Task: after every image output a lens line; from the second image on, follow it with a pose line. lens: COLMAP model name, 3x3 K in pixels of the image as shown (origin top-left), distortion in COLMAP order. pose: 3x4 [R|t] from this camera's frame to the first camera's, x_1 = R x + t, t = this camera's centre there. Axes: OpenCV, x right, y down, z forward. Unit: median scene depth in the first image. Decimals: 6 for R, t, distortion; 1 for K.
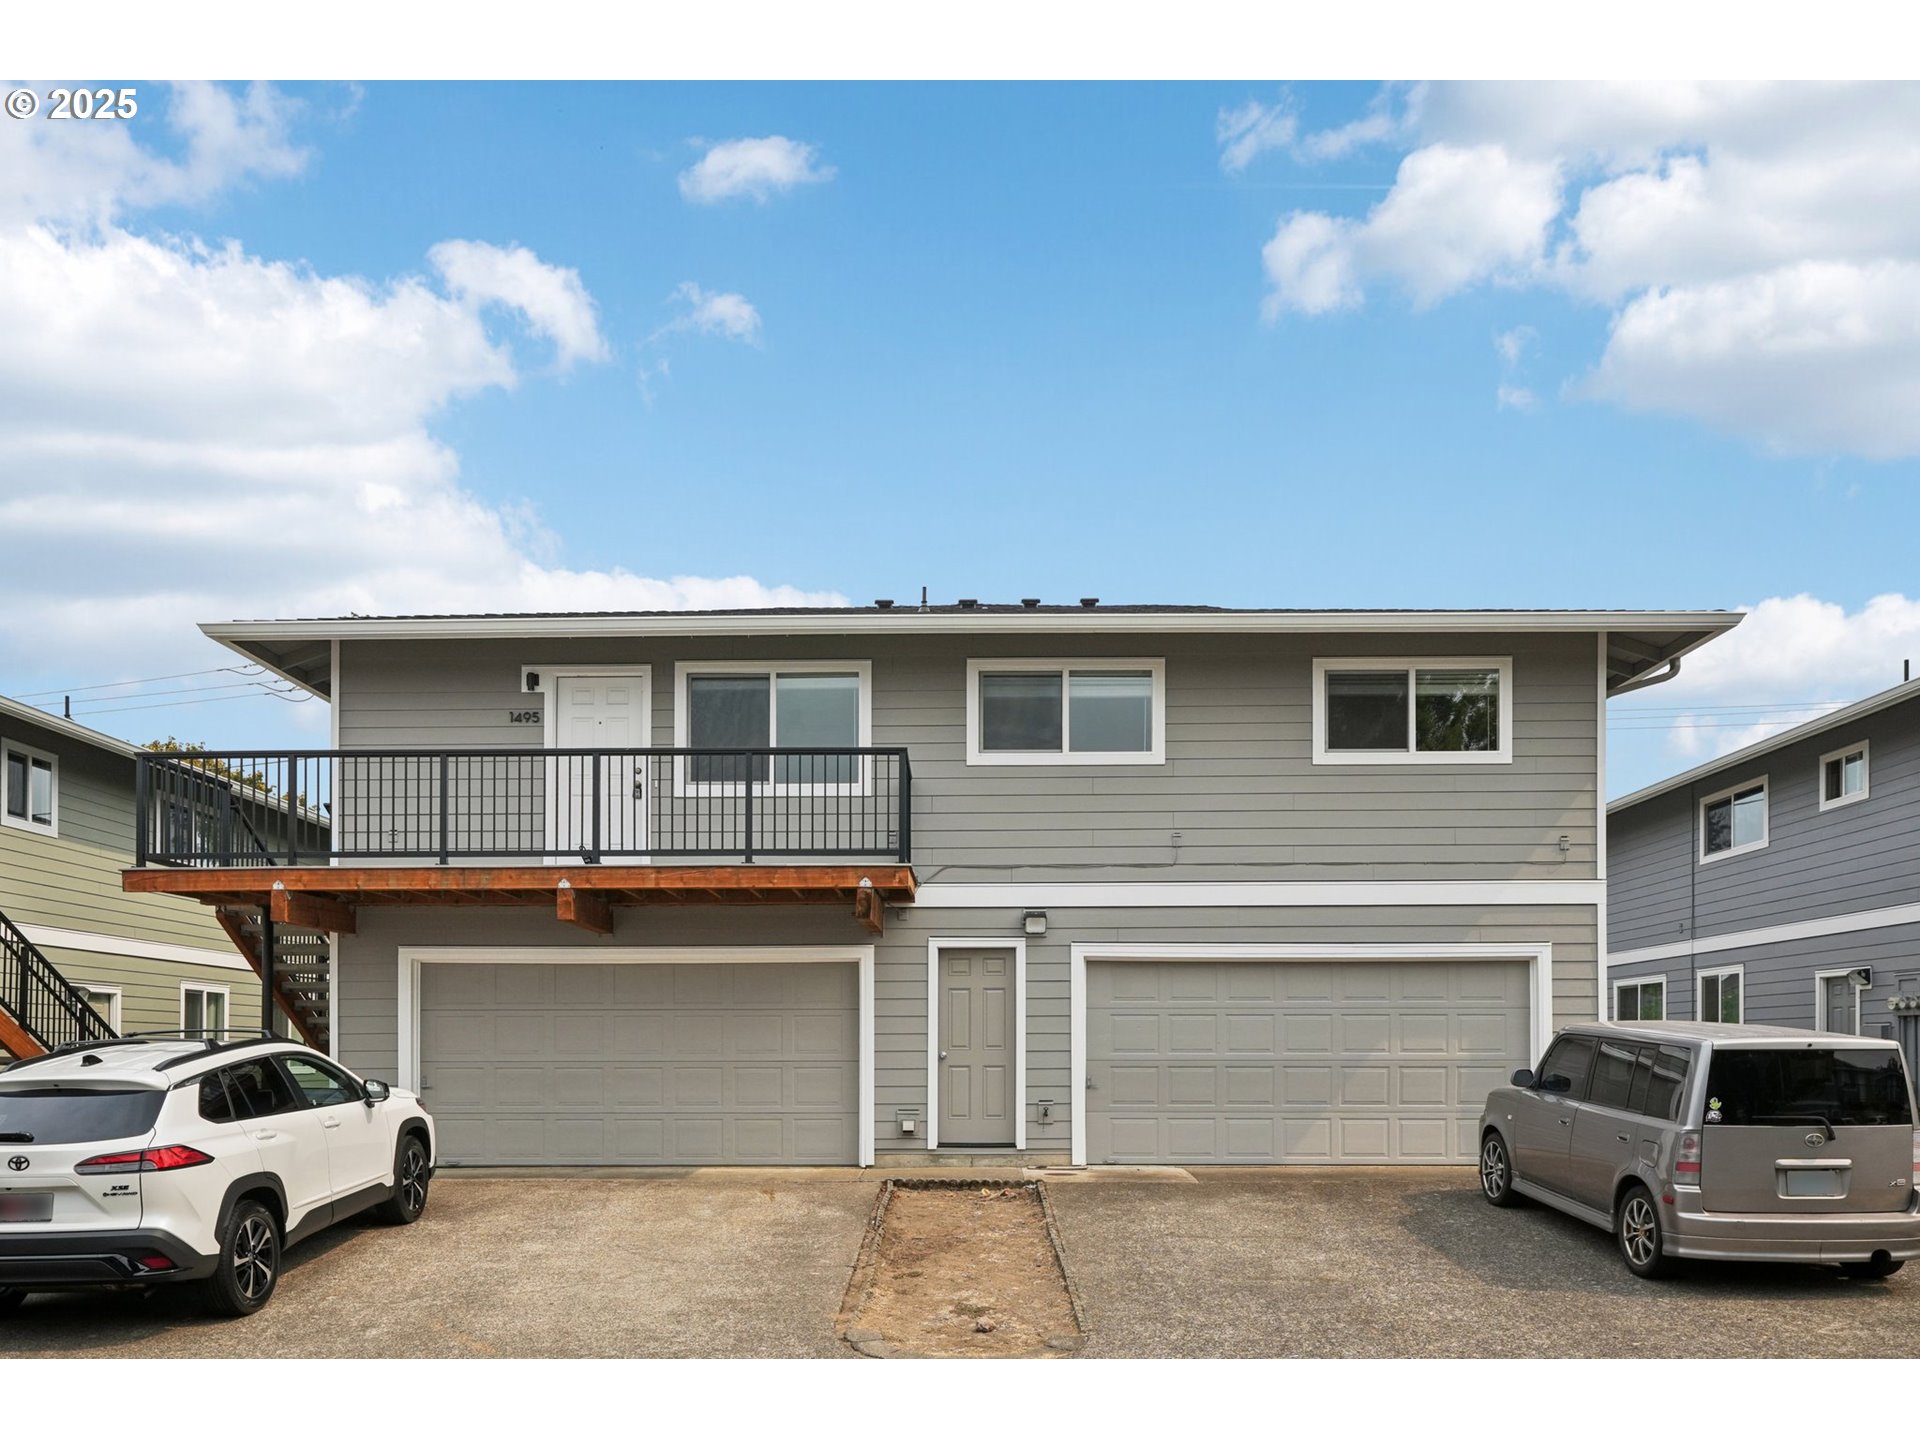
lens RADIAL K [[1432.9, 0, 942.5], [0, 1432.9, 1070.2], [0, 0, 1]] dist [-0.001890, 0.002428]
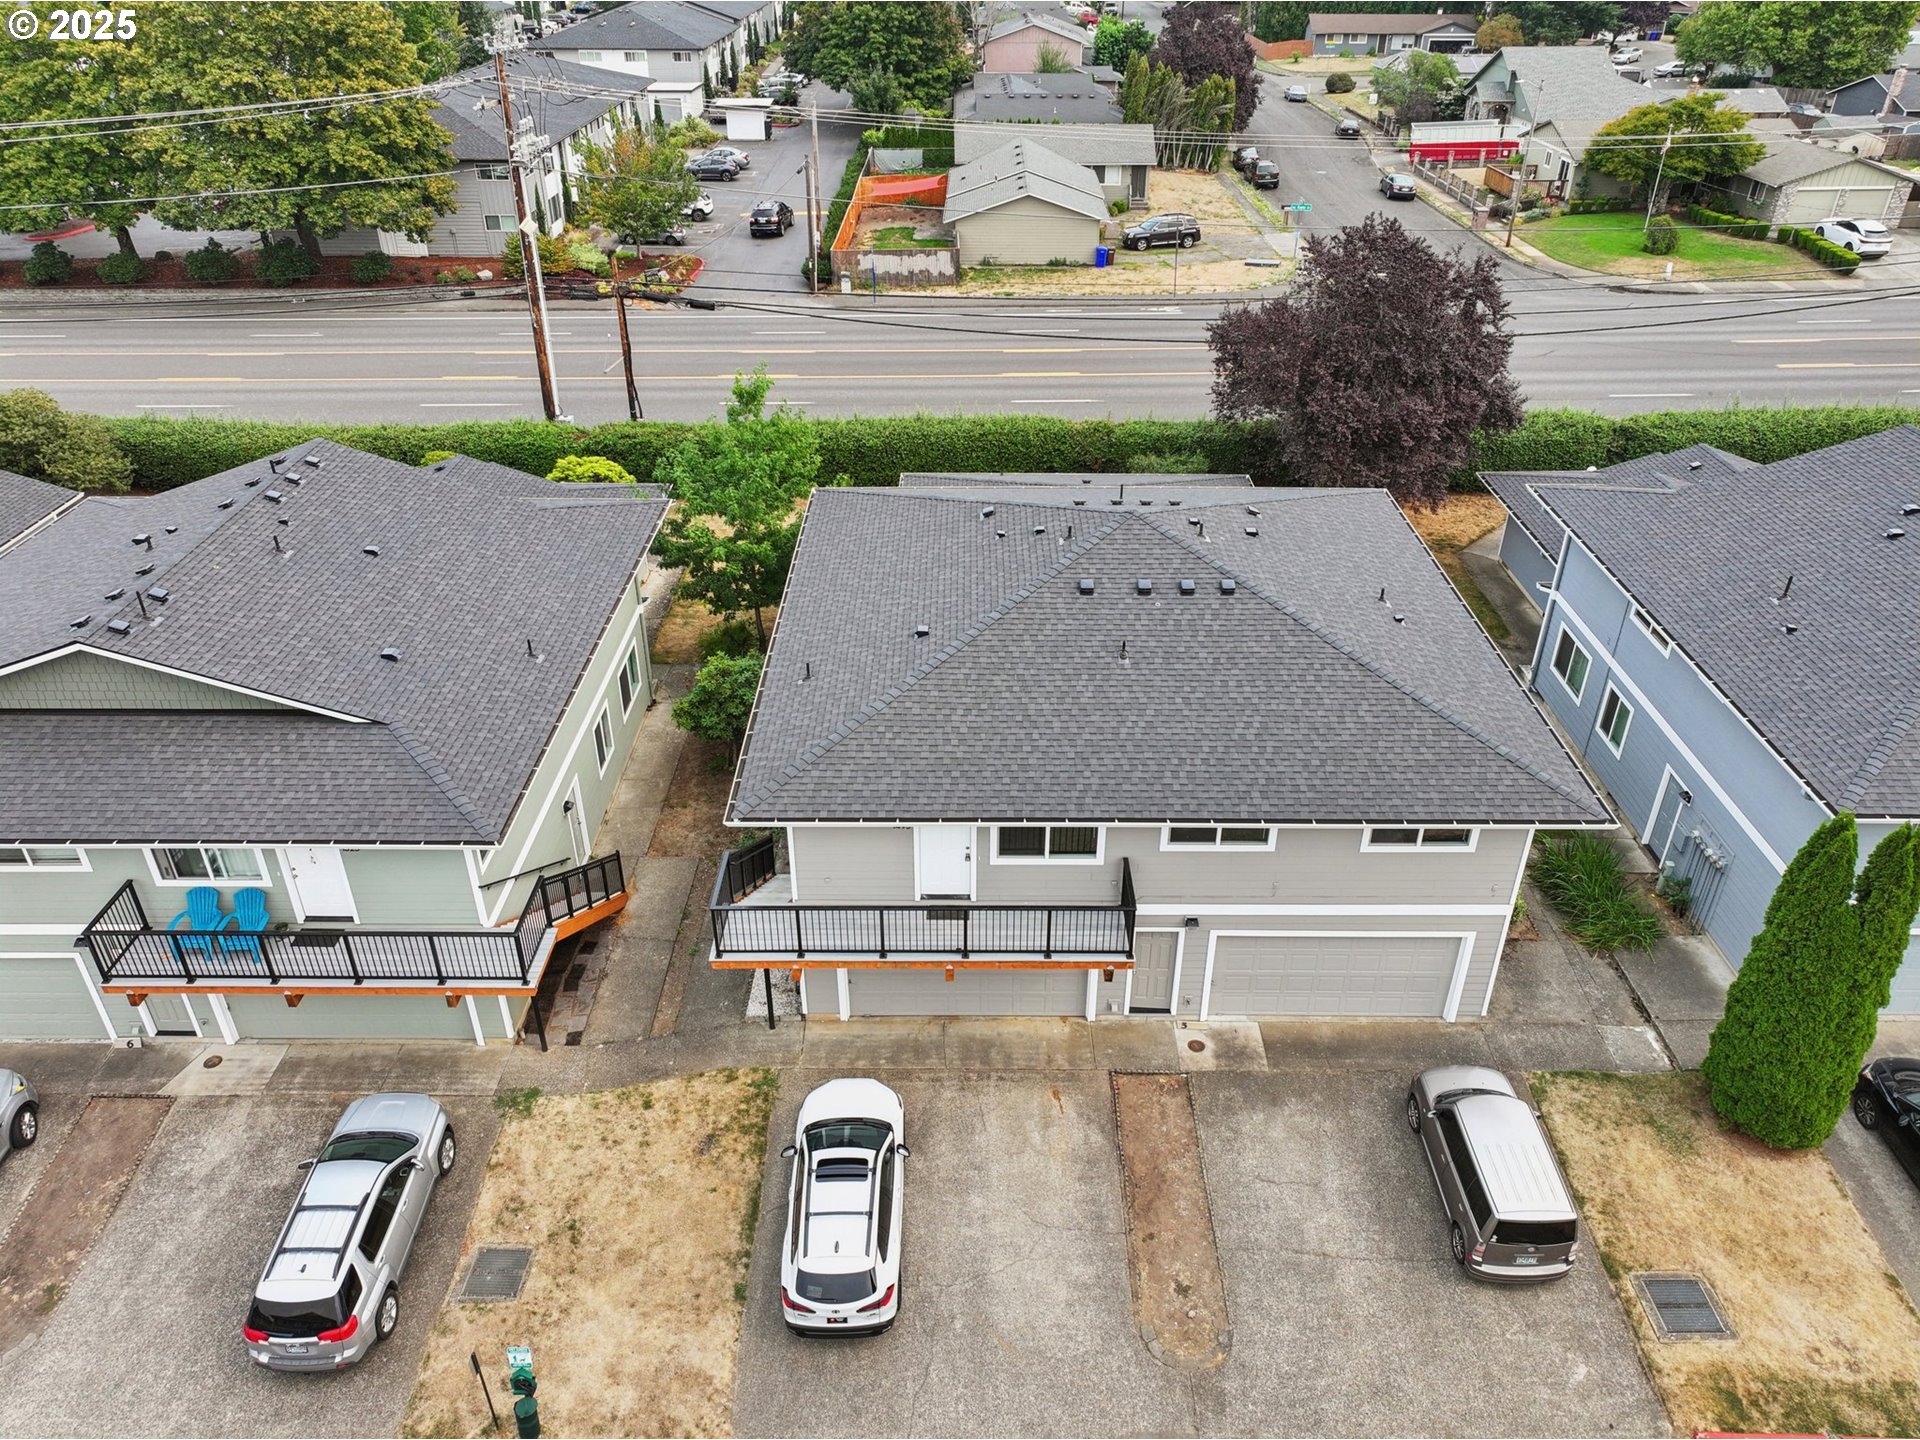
lens RADIAL K [[1356.2, 0, 959.3], [0, 1356.2, 718.5], [0, 0, 1]] dist [-0.008324, 0.026701]
pose [[0.999913, -0.006765, 0.011355, -0.314348], [-0.000021, 0.858264, 0.513208, -1.534769], [-0.013218, -0.513164, 0.858189, -0.414800]]
